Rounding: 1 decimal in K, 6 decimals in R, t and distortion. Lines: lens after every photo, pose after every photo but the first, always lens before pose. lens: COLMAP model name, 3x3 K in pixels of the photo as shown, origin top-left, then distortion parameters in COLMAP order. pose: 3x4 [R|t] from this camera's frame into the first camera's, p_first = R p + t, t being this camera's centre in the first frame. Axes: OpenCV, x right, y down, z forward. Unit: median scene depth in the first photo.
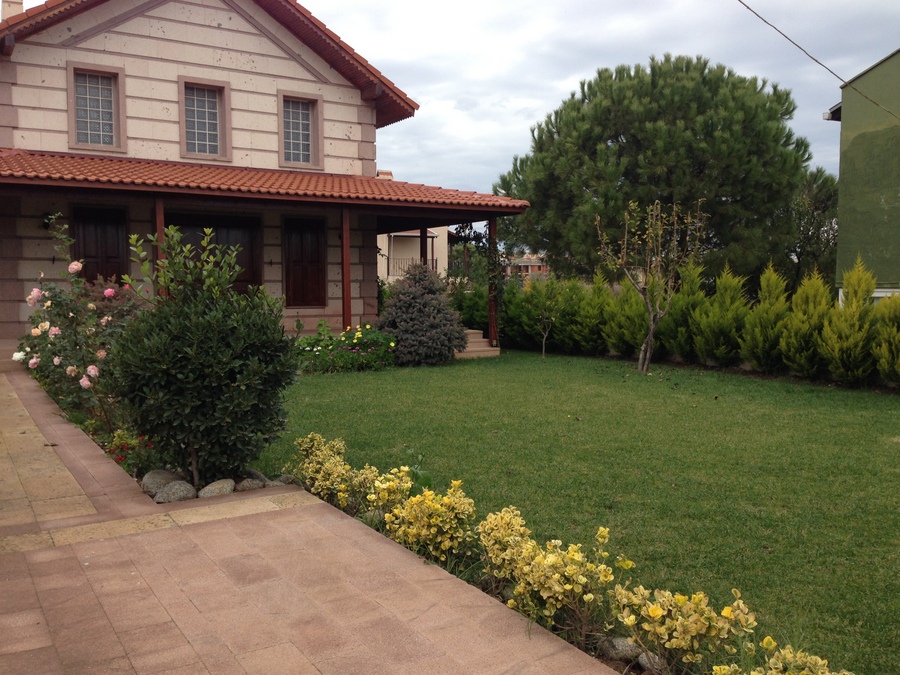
lens RADIAL K [[822.5, 0, 449.3], [0, 822.5, 337.9], [0, 0, 1]] dist [0.062771, 0.000000]
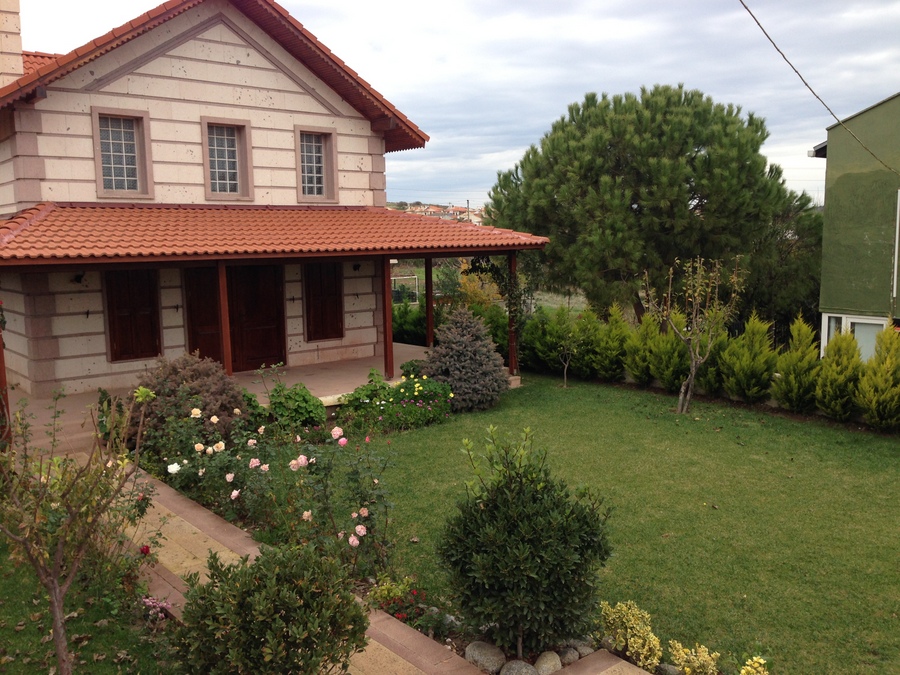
lens RADIAL K [[822.5, 0, 448.2], [0, 822.5, 336.4], [0, 0, 1]] dist [0.062771, 0.000000]
pose [[0.989909, -0.031365, 0.138188, -0.172897], [0.023289, 0.997946, 0.059673, -0.103695], [-0.139776, -0.055853, 0.988607, -0.020633]]
